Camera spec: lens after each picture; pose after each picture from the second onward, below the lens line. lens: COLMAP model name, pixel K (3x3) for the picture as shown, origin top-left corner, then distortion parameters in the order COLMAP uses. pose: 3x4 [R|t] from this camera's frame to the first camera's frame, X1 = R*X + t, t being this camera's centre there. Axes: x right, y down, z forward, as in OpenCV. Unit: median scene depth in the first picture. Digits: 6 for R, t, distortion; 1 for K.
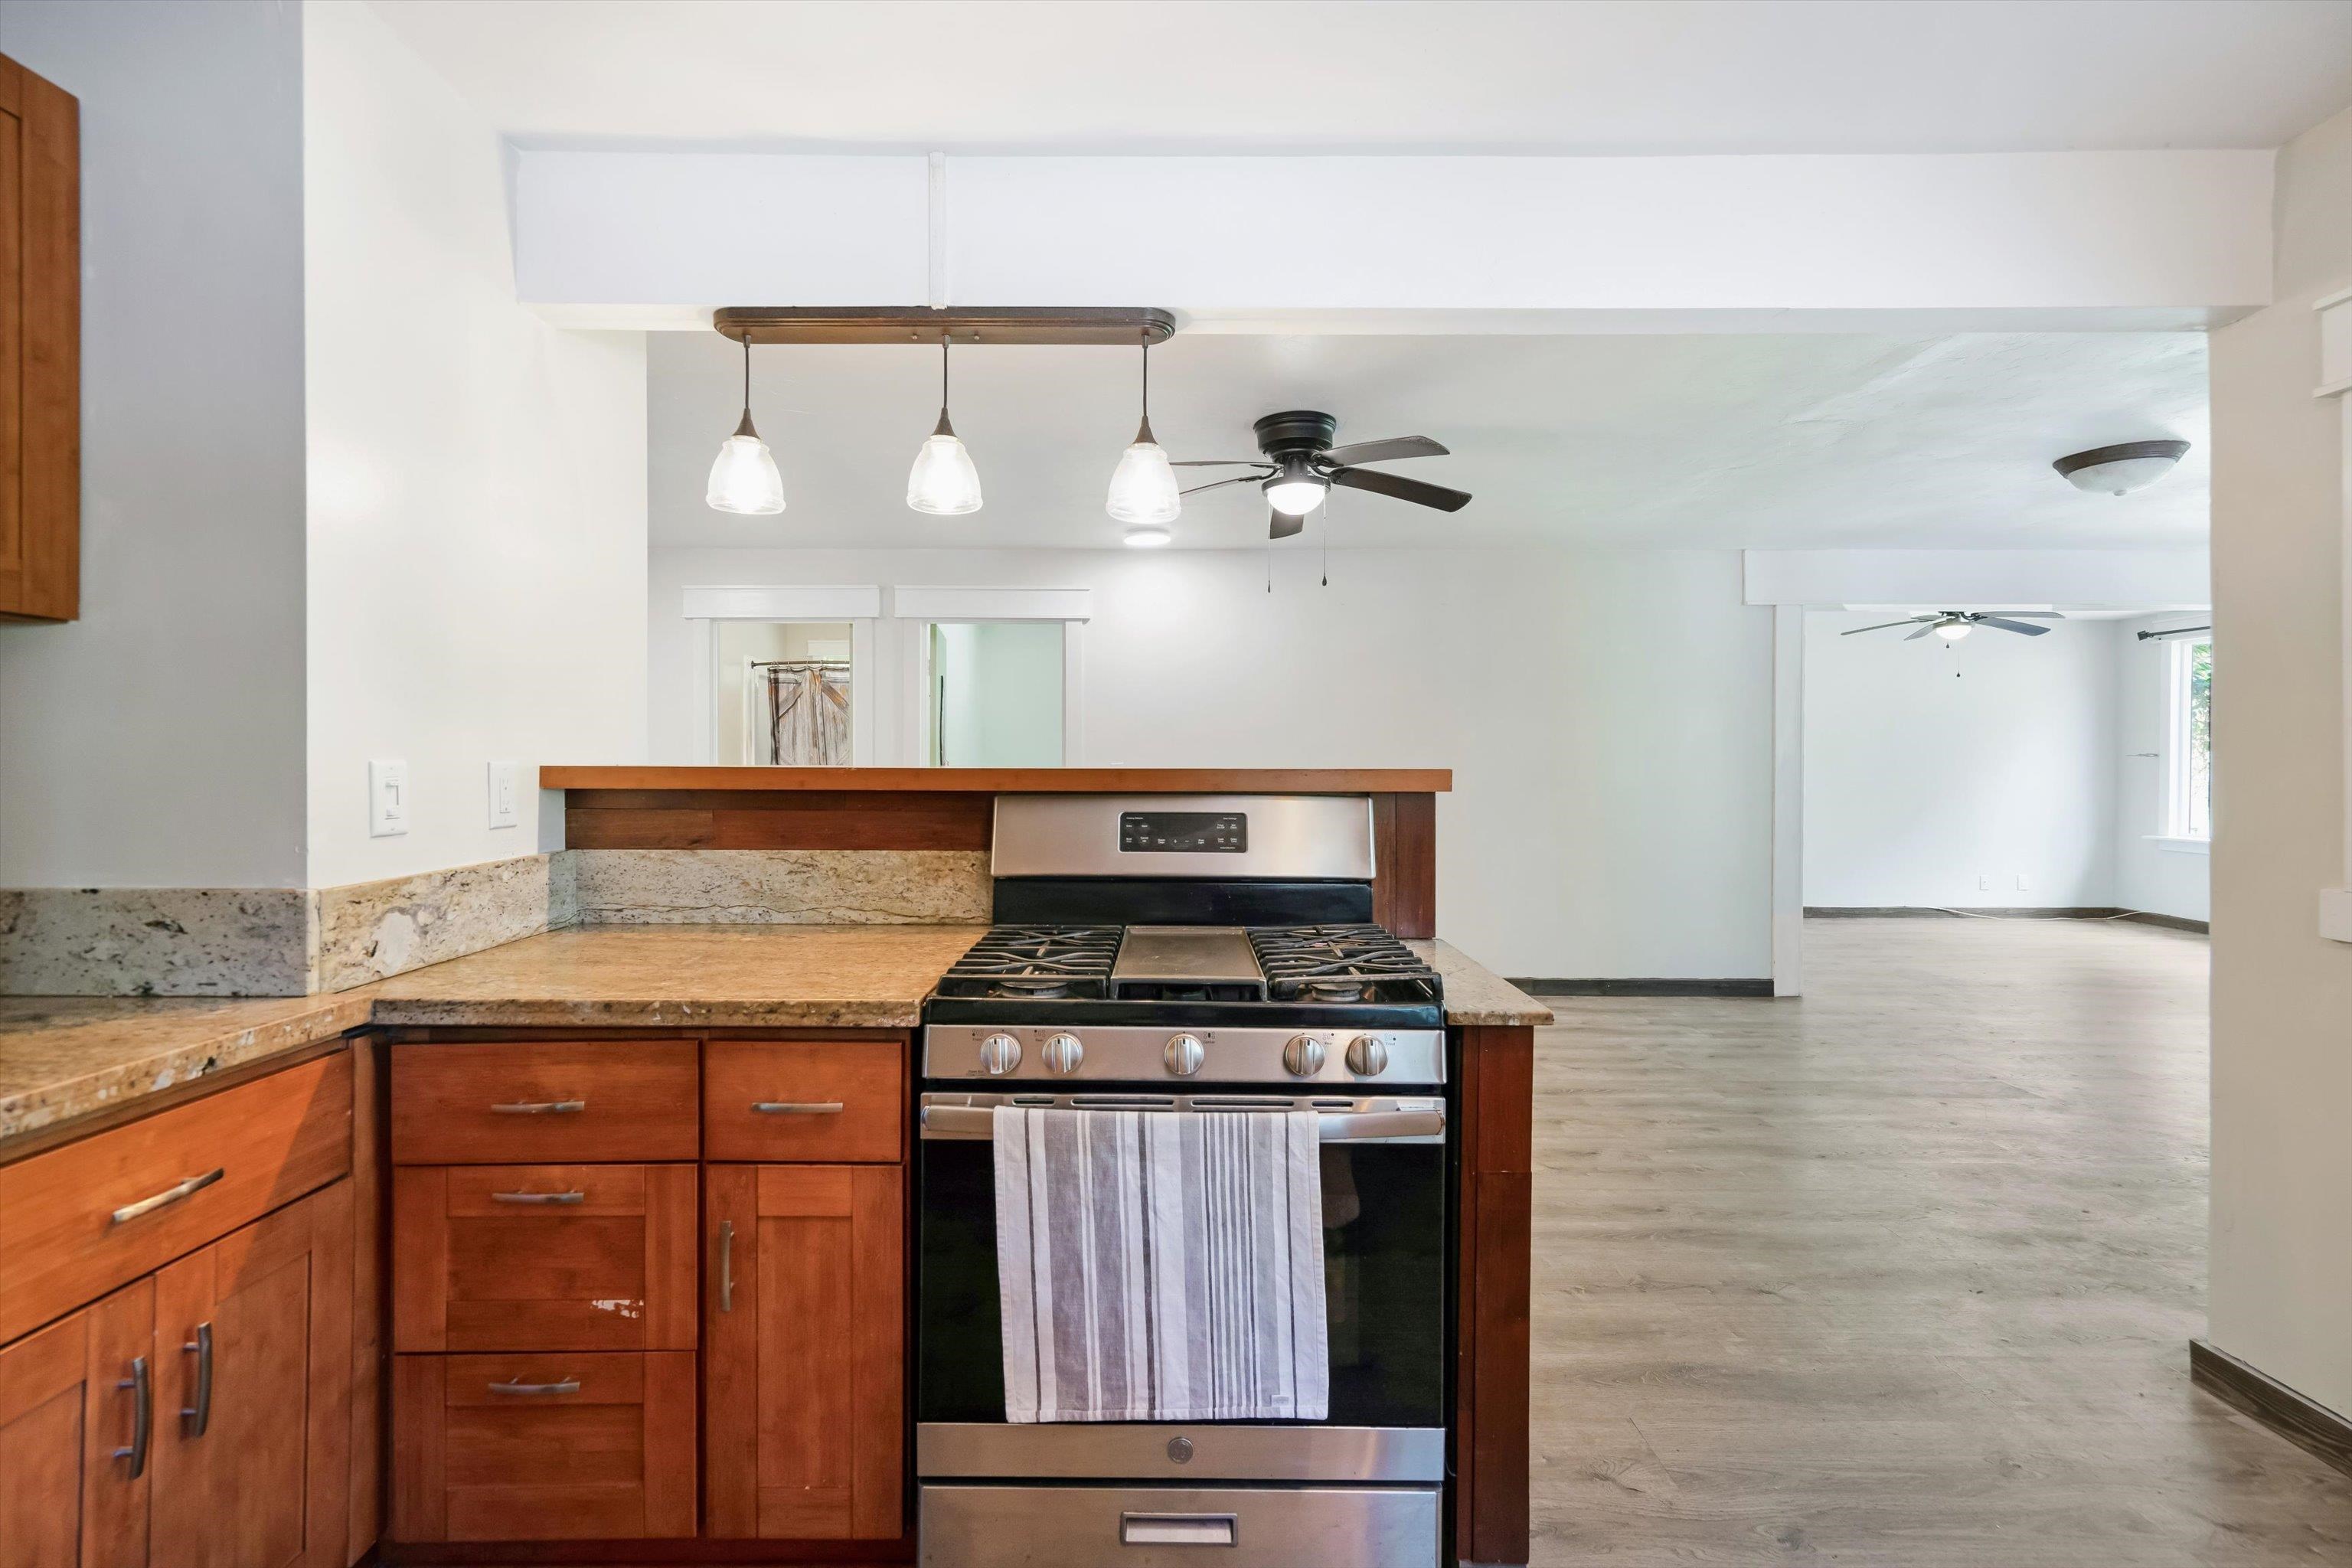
lens RADIAL K [[1078.8, 0, 1179.9], [0, 1078.8, 761.1], [0, 0, 1]] dist [0.010699, 0.000944]
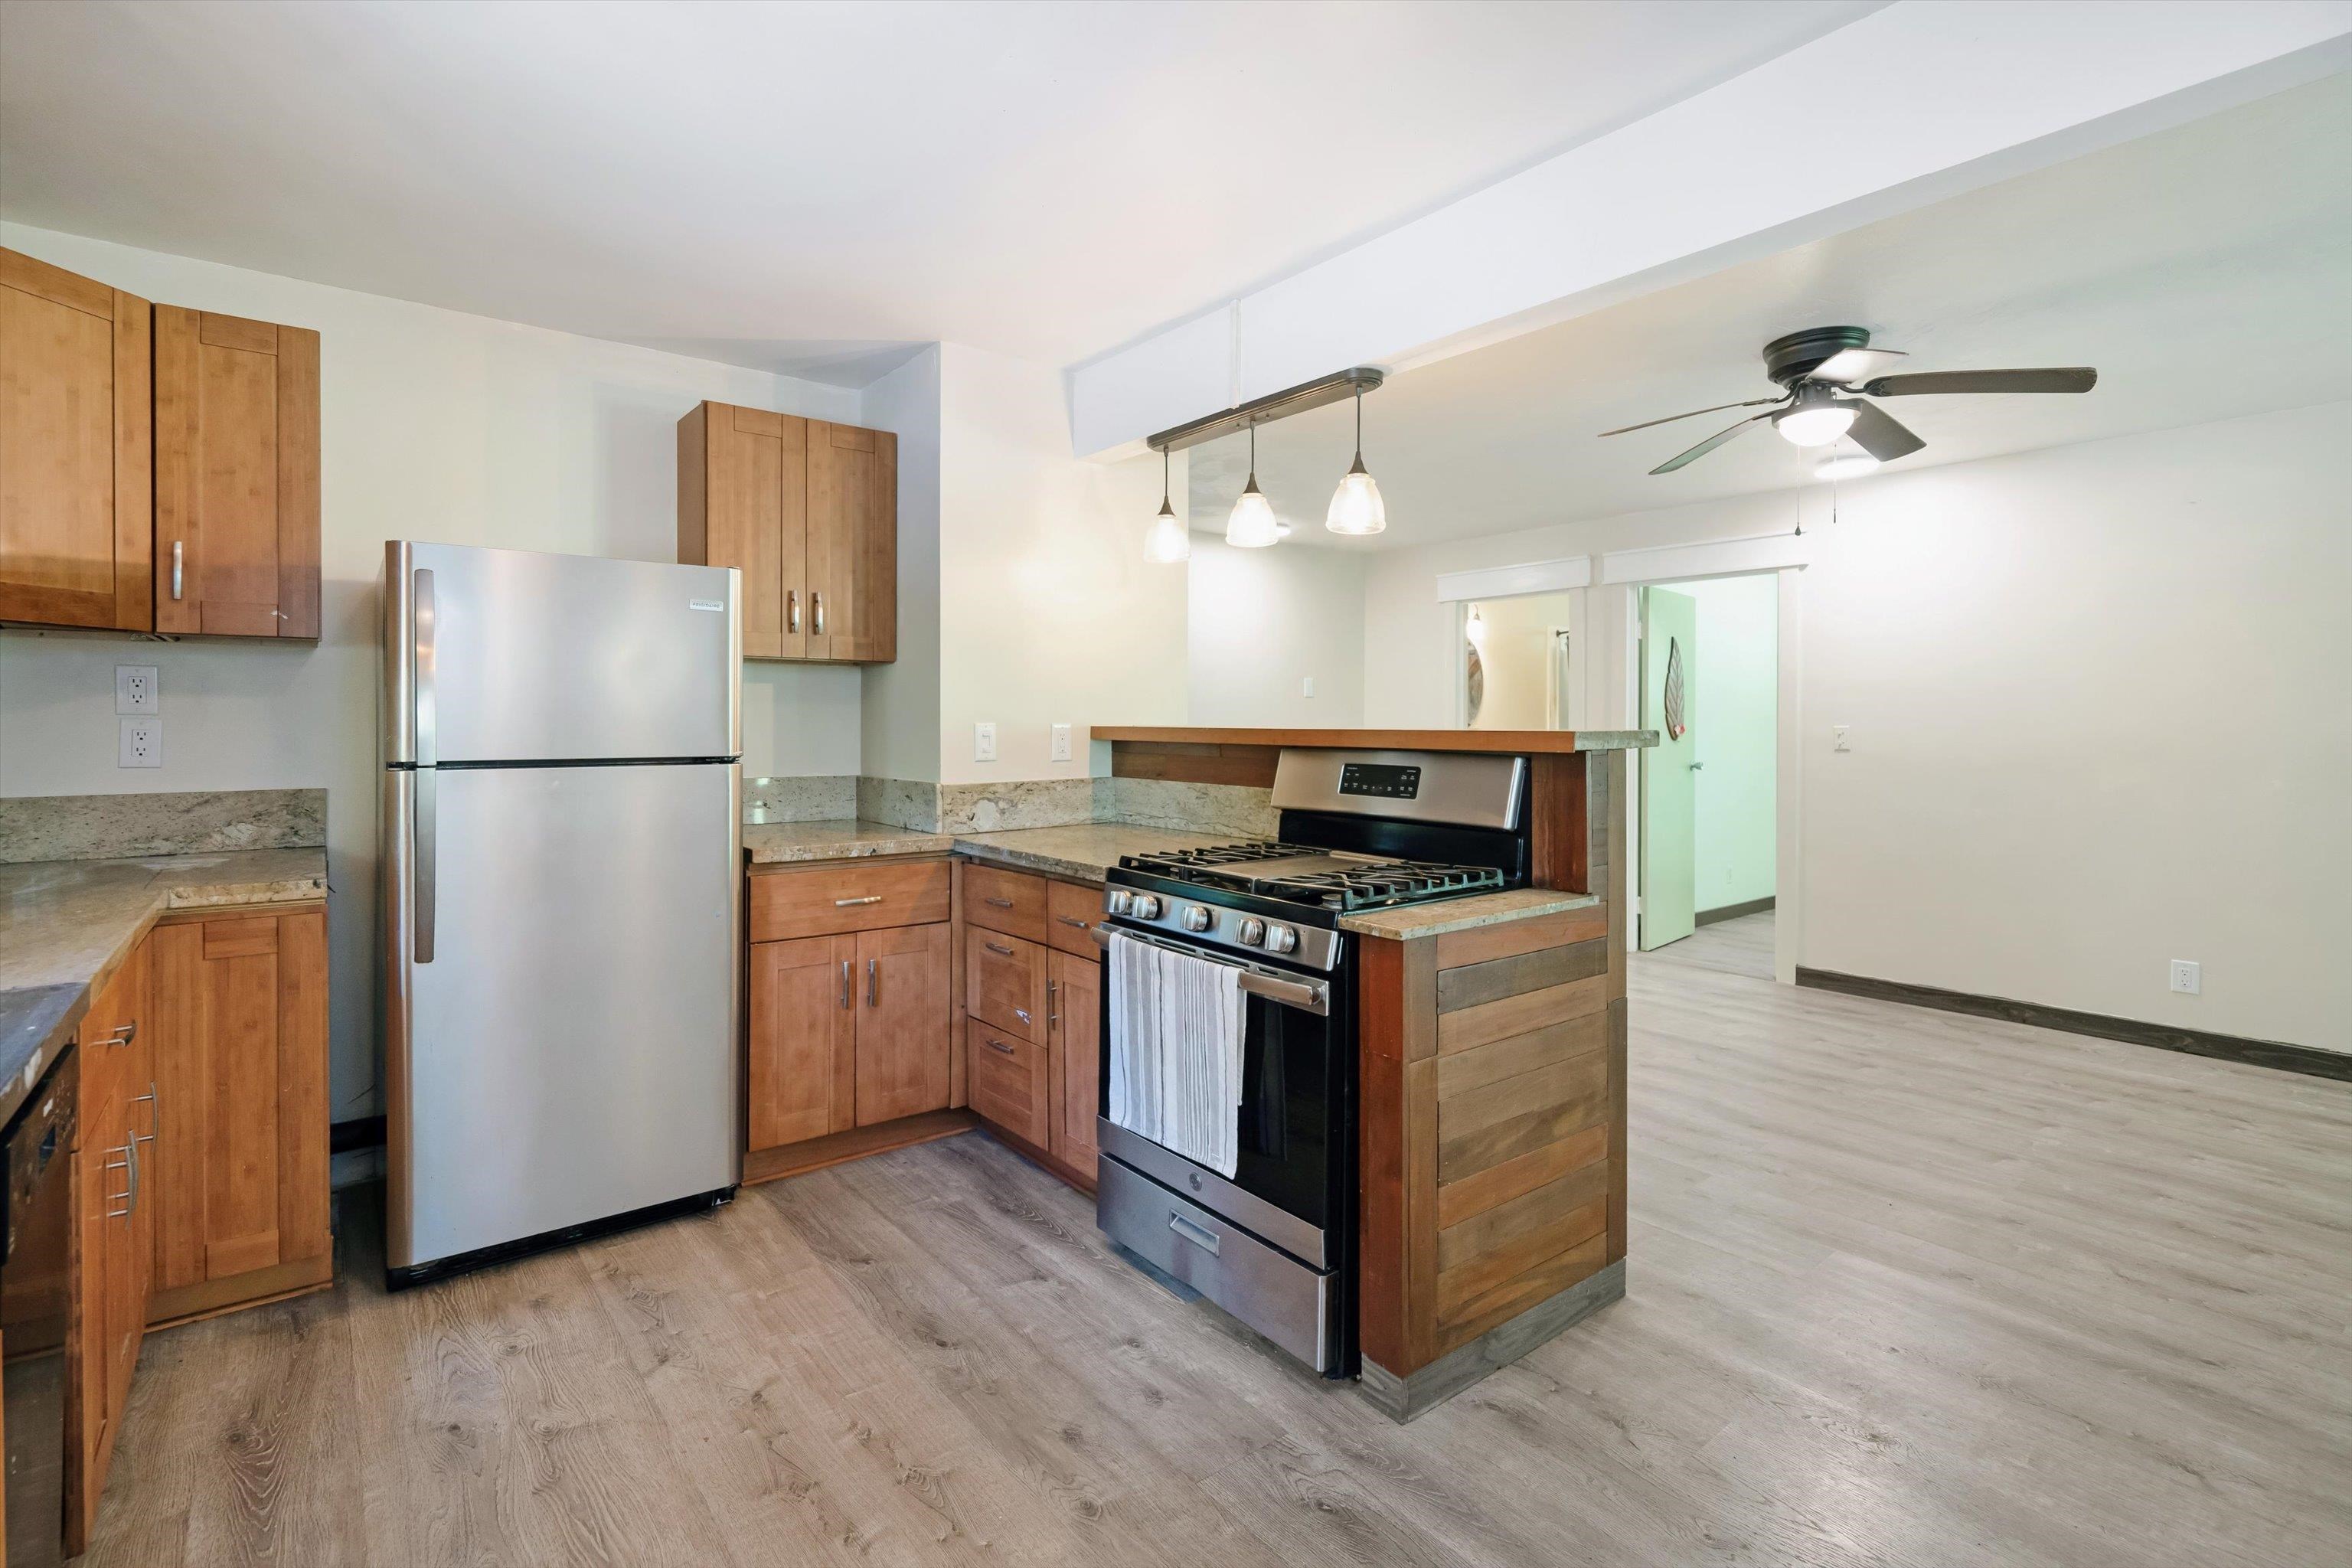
lens RADIAL K [[1078.8, 0, 1108.9], [0, 1078.8, 732.4], [0, 0, 1]] dist [0.010699, 0.000944]
pose [[0.594083, 0.005602, -0.804384, 0.958427], [0.001386, 0.999967, 0.007987, 0.000096], [0.804403, -0.005860, 0.594055, 0.012994]]
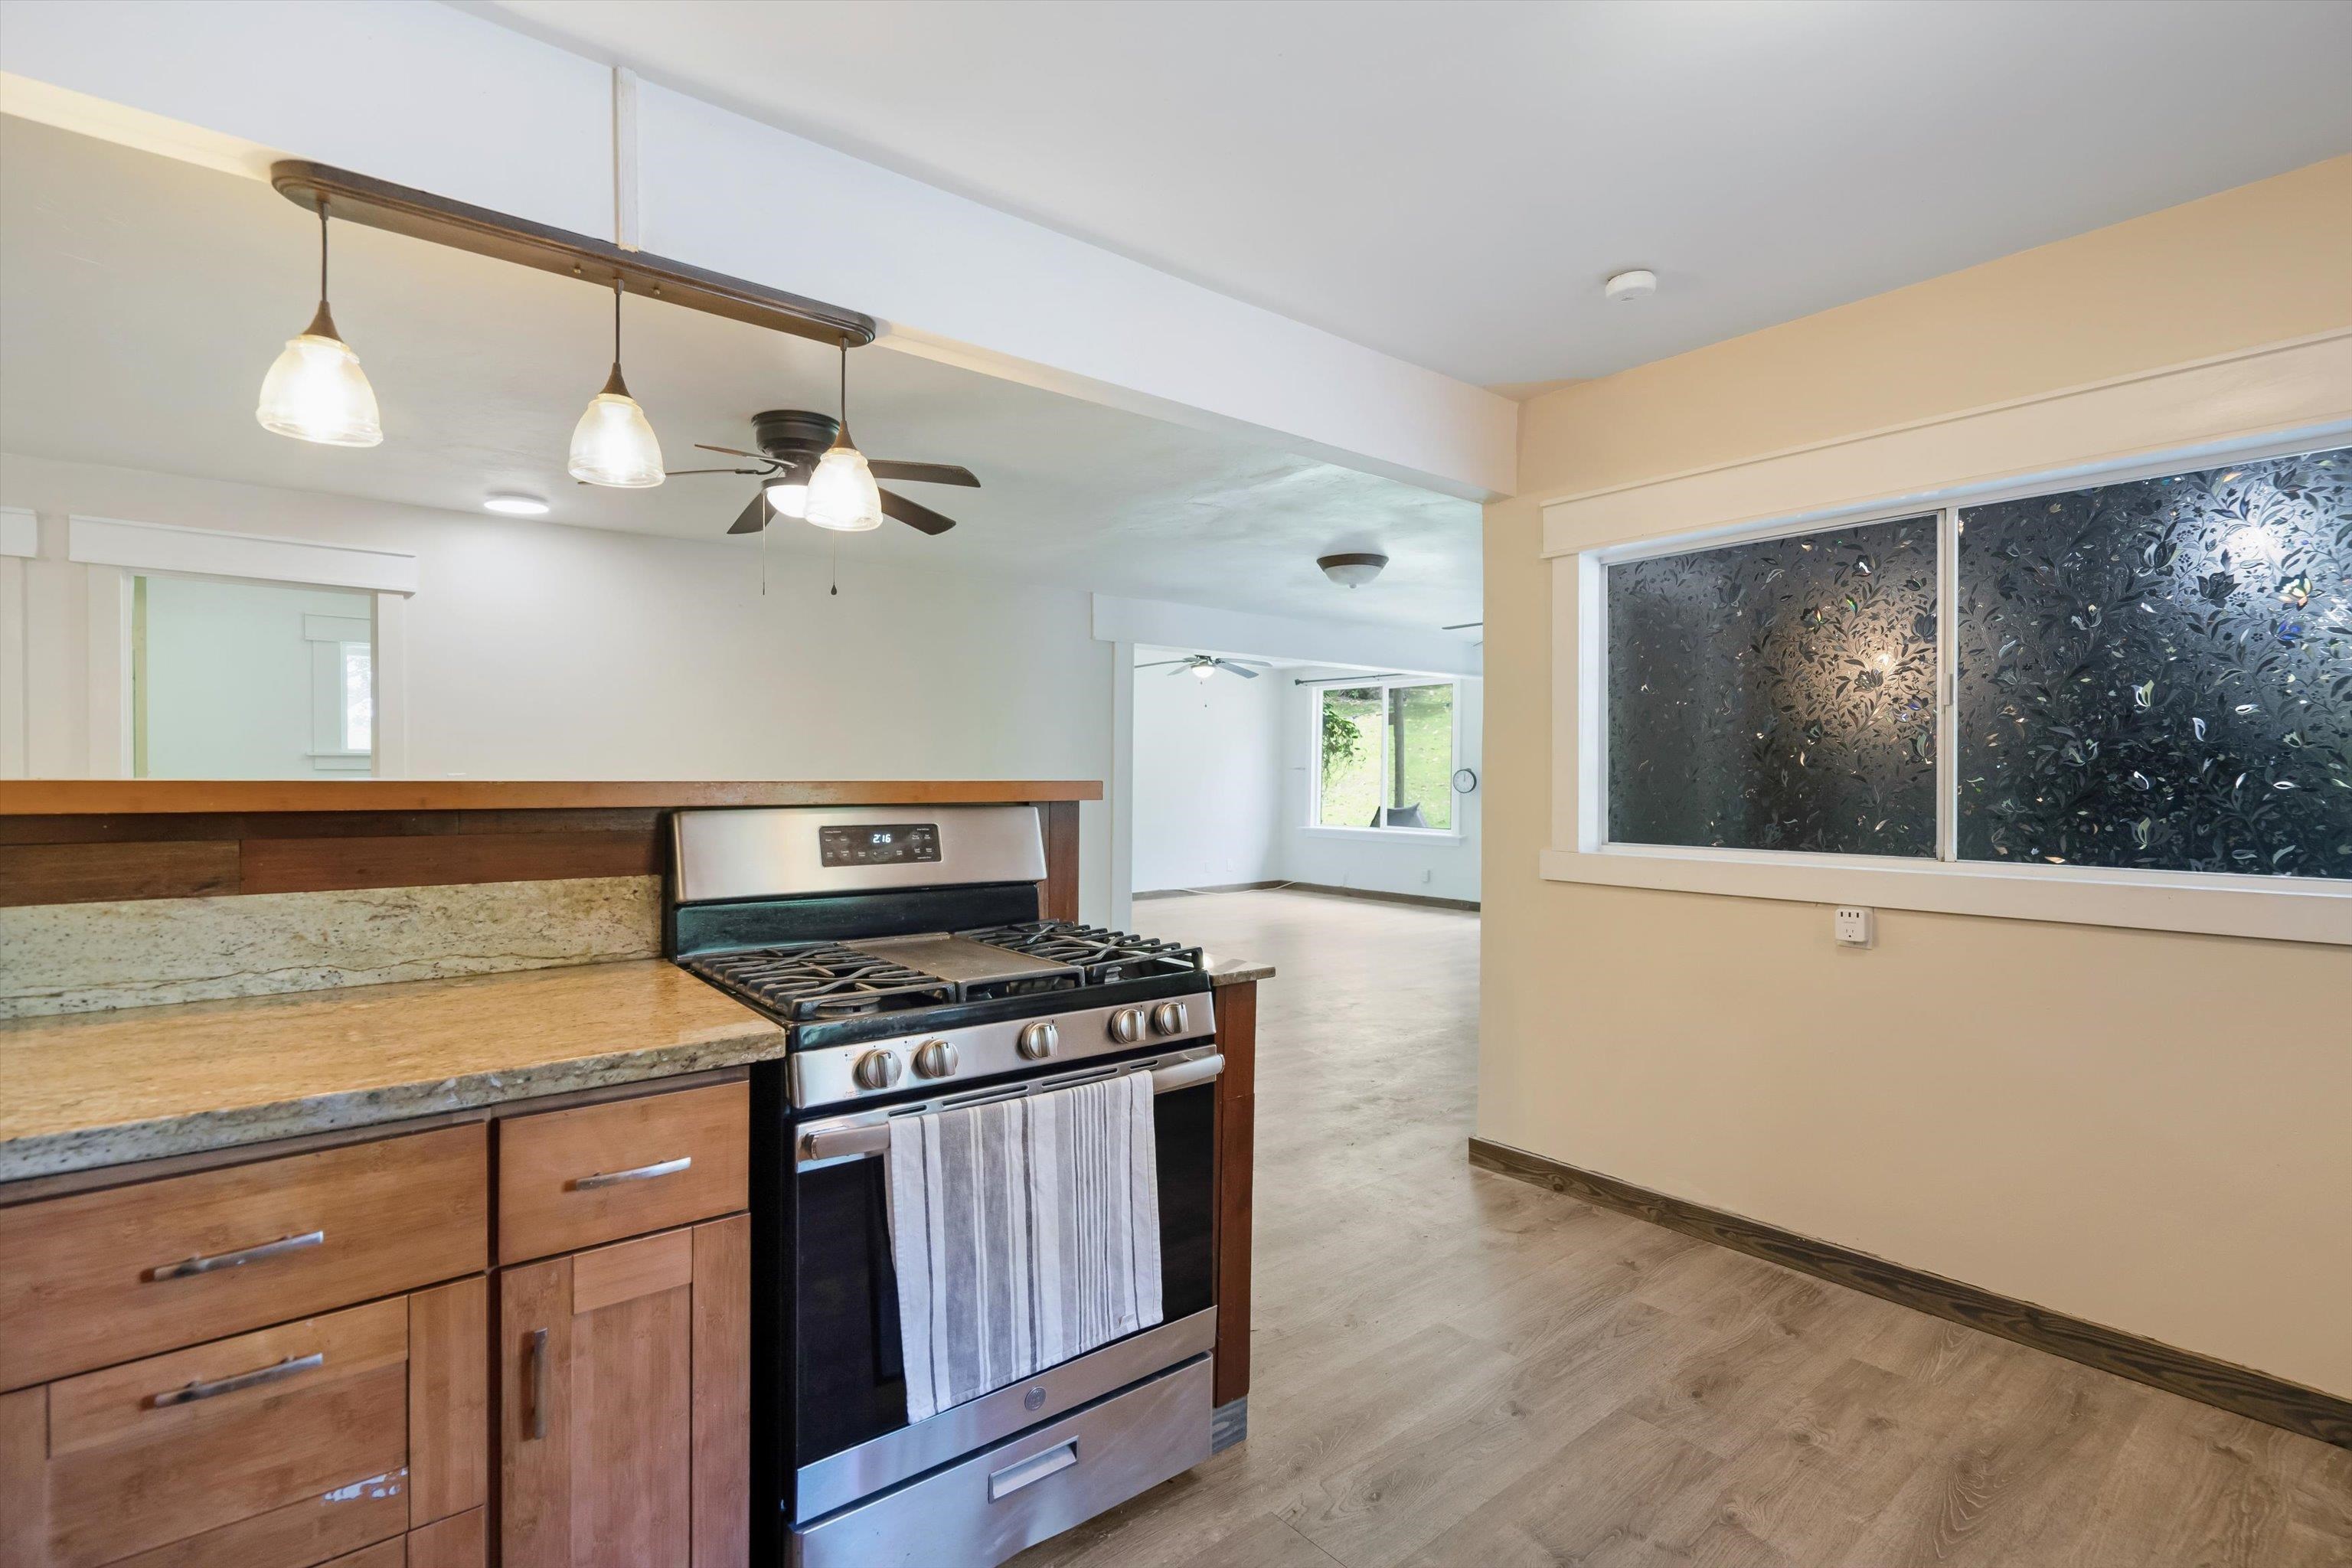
lens RADIAL K [[1078.8, 0, 1194.5], [0, 1078.8, 789.0], [0, 0, 1]] dist [0.010699, 0.000944]
pose [[0.780724, -0.008189, 0.624823, -0.474780], [-0.002395, 0.999868, 0.016098, -0.003484], [-0.624872, -0.014065, 0.780601, 0.037588]]
